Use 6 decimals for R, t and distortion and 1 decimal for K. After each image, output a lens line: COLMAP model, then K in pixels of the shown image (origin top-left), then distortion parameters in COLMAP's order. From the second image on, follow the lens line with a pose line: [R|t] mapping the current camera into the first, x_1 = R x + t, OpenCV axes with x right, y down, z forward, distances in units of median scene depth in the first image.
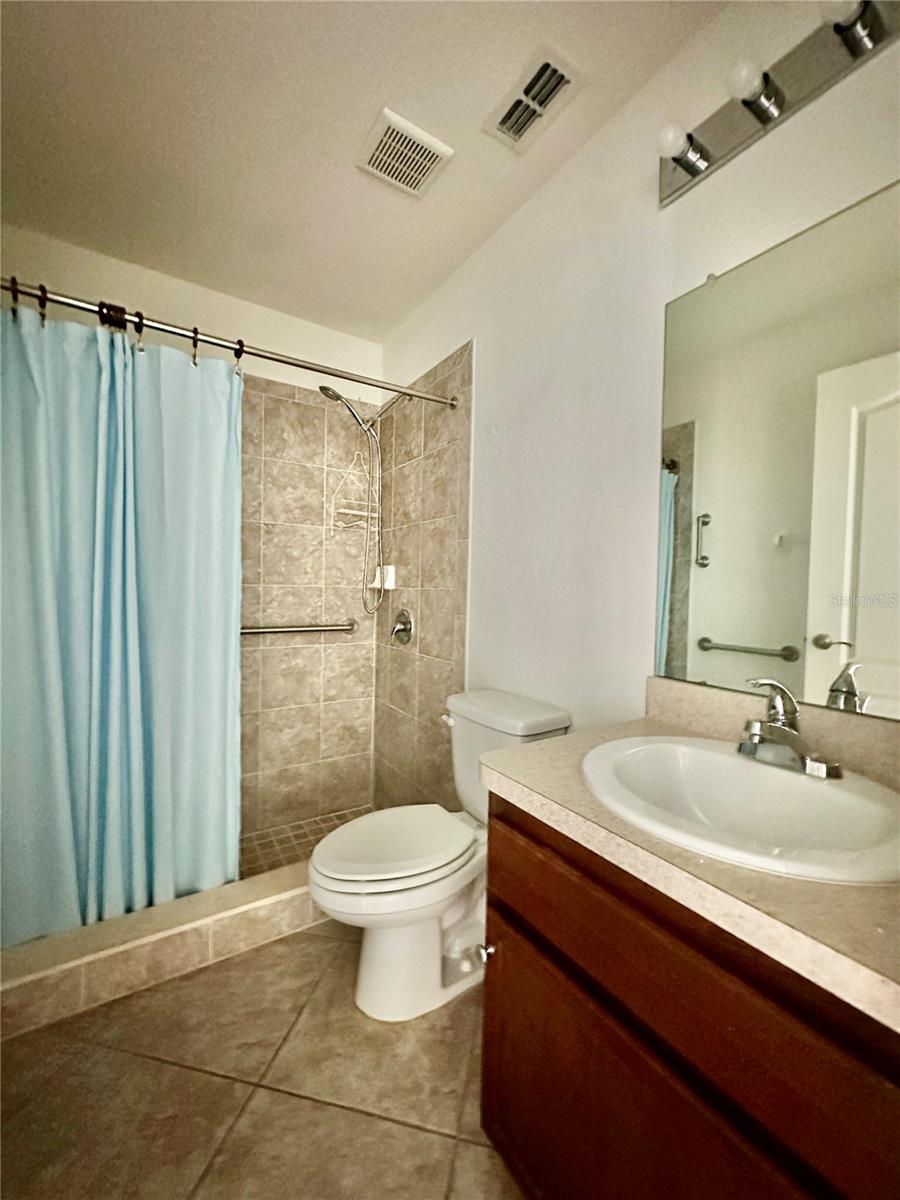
lens RADIAL K [[478.2, 0, 449.1], [0, 478.2, 603.1], [0, 0, 1]] dist [-0.007164, 0.001627]
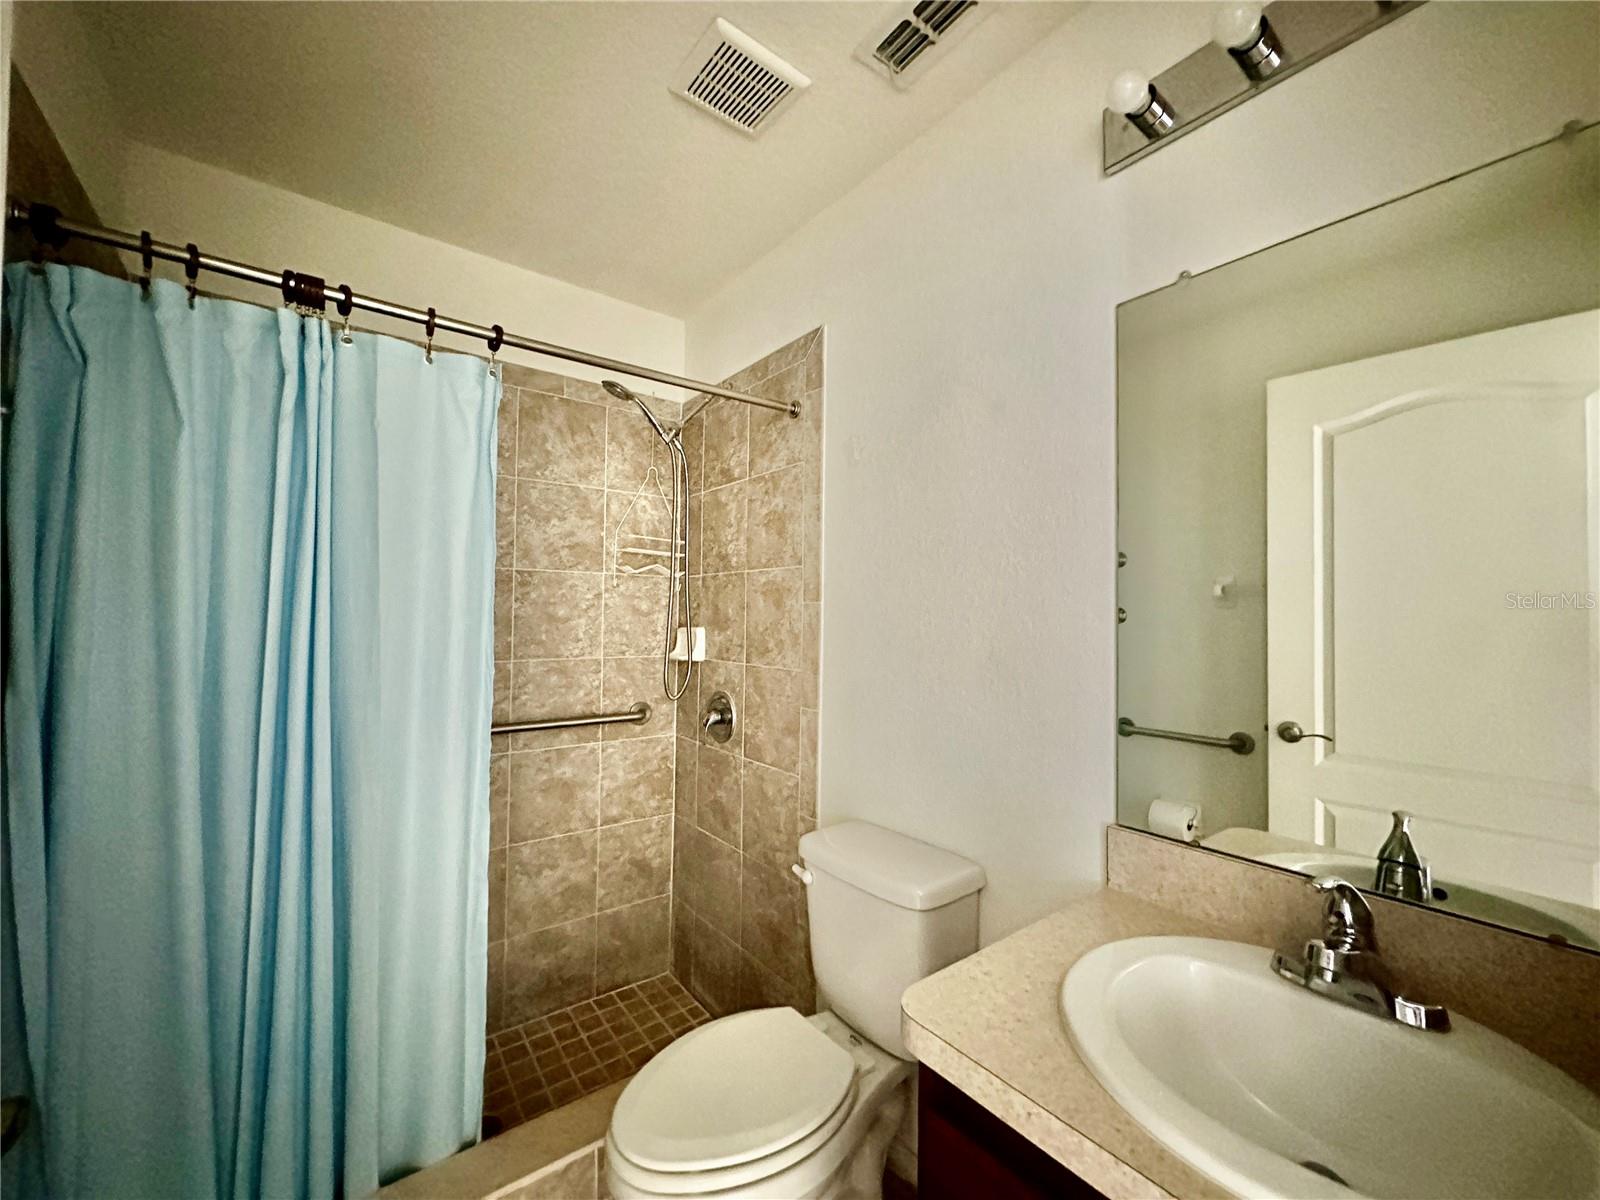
lens RADIAL K [[637.7, 0, 797.7], [0, 637.7, 604.1], [0, 0, 1]] dist [-0.007164, 0.001627]
pose [[0.996861, -0.006109, 0.078932, -0.079269], [0.010194, 0.998623, -0.051456, -0.096464], [-0.078509, 0.052099, 0.995551, 0.075502]]
